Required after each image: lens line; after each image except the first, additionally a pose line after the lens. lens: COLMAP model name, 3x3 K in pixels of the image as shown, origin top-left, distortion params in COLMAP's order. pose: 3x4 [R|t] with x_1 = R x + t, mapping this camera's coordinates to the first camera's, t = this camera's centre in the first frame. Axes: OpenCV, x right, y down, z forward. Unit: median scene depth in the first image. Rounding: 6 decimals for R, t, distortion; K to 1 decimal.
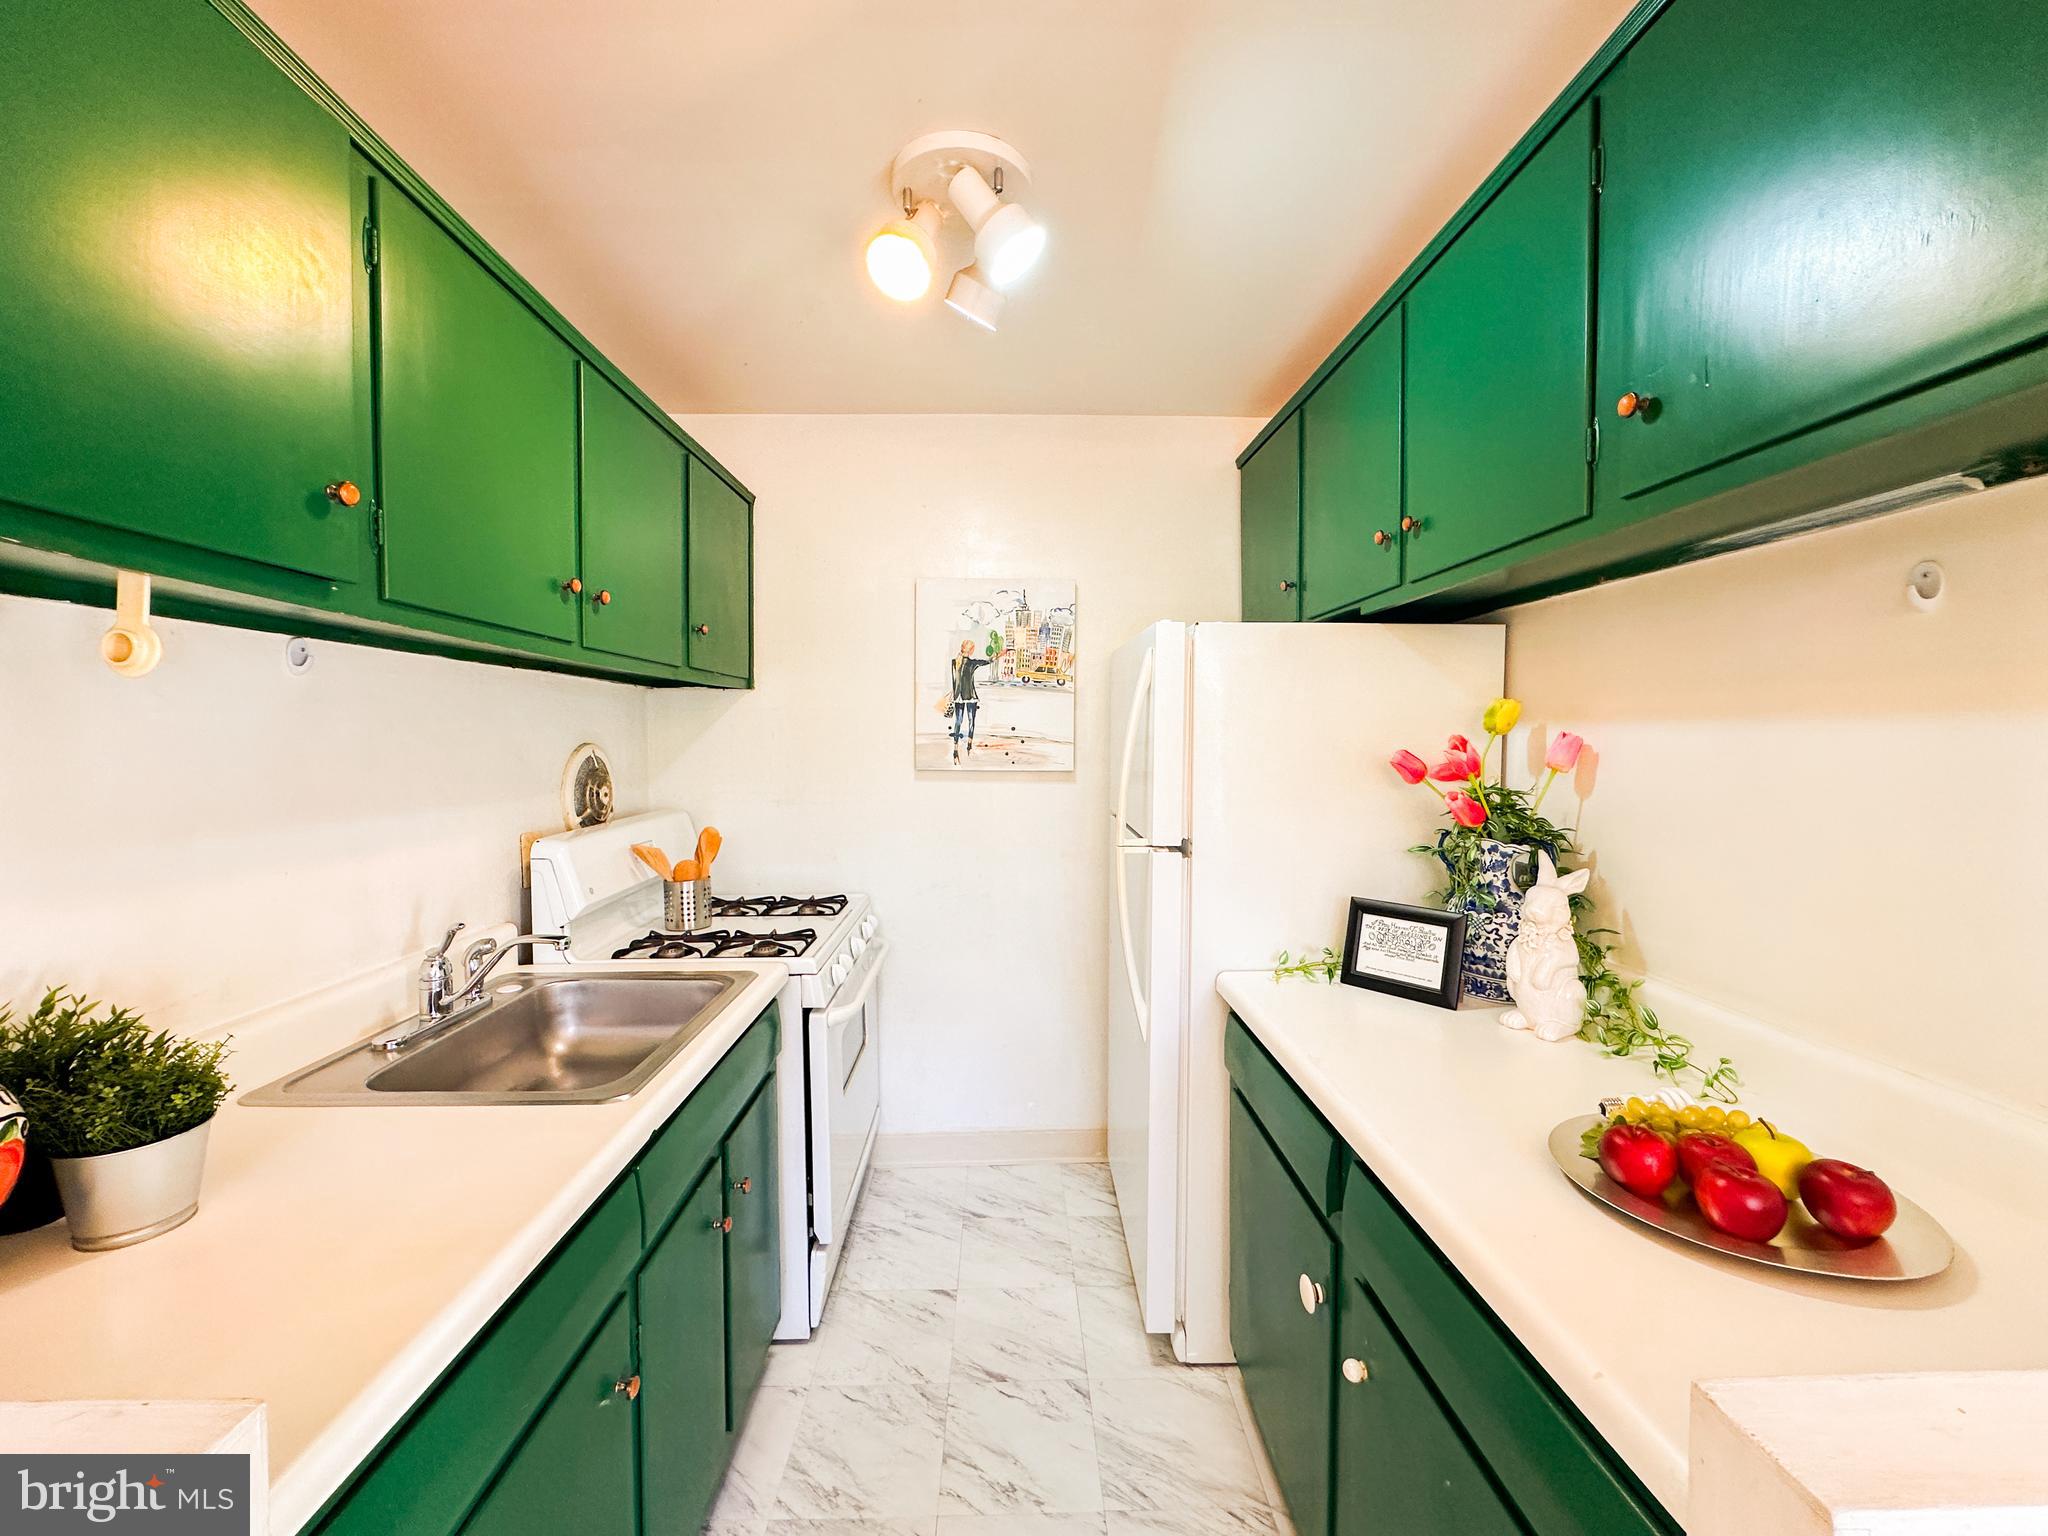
lens RADIAL K [[811.6, 0, 1026.5], [0, 811.6, 765.7], [0, 0, 1]] dist [-0.002096, 0.000759]
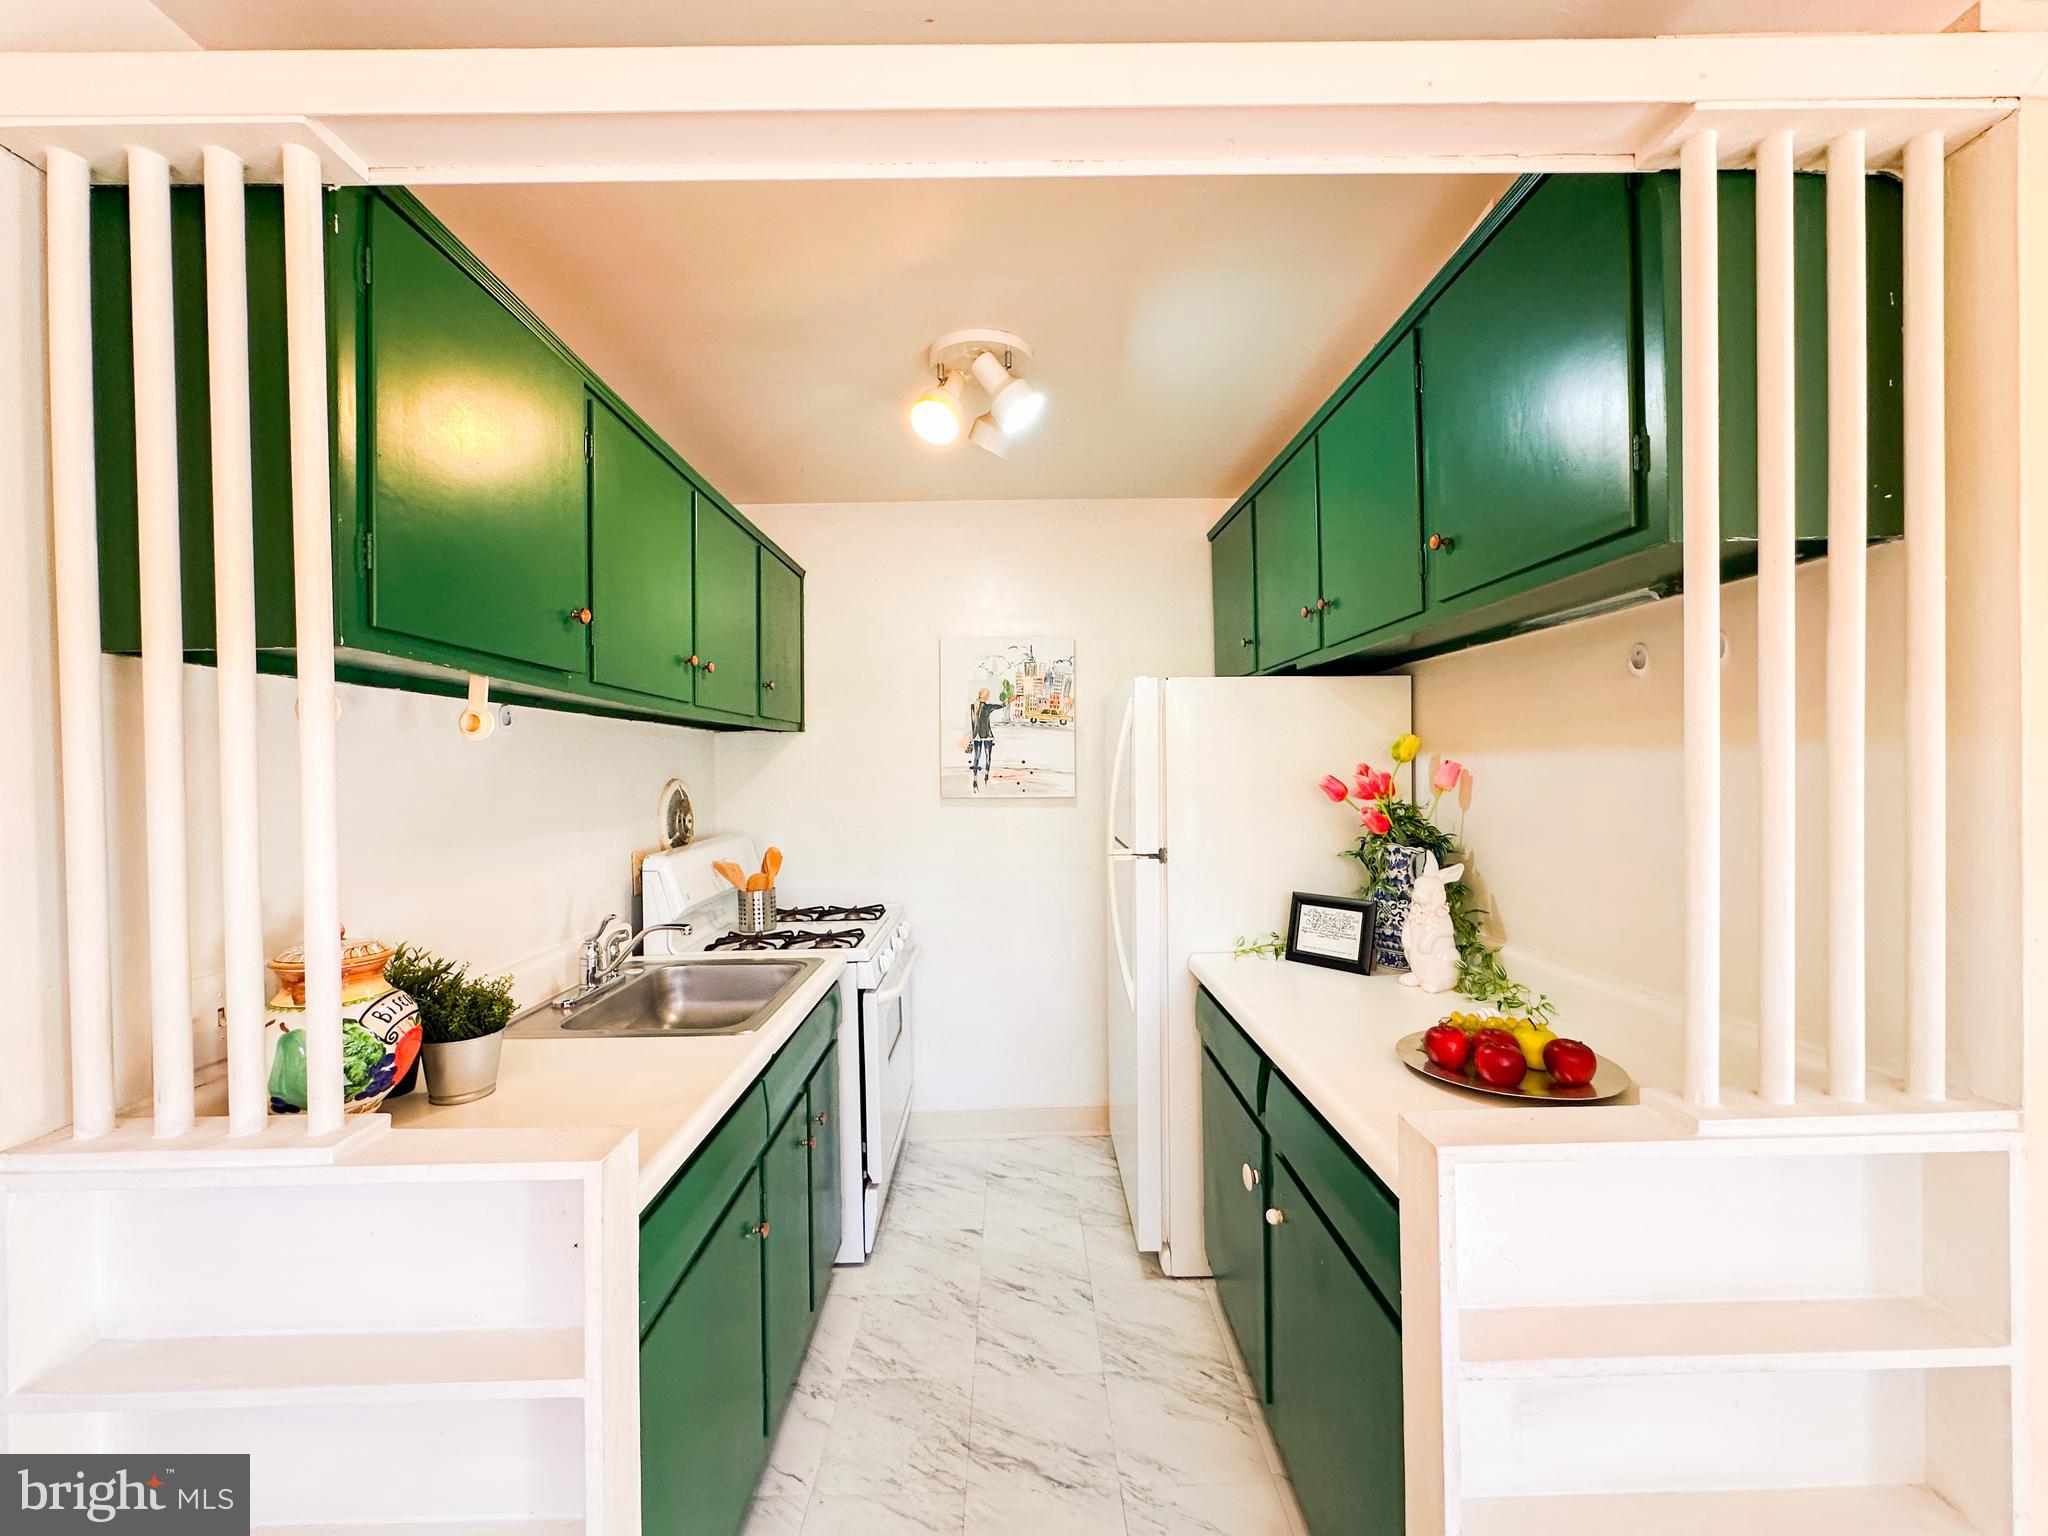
lens RADIAL K [[811.6, 0, 1019.2], [0, 811.6, 775.2], [0, 0, 1]] dist [-0.002096, 0.000759]
pose [[0.999717, -0.013584, -0.019515, 0.000477], [0.013068, 0.999567, -0.026353, 0.007962], [0.019864, 0.026090, 0.999462, -0.304343]]
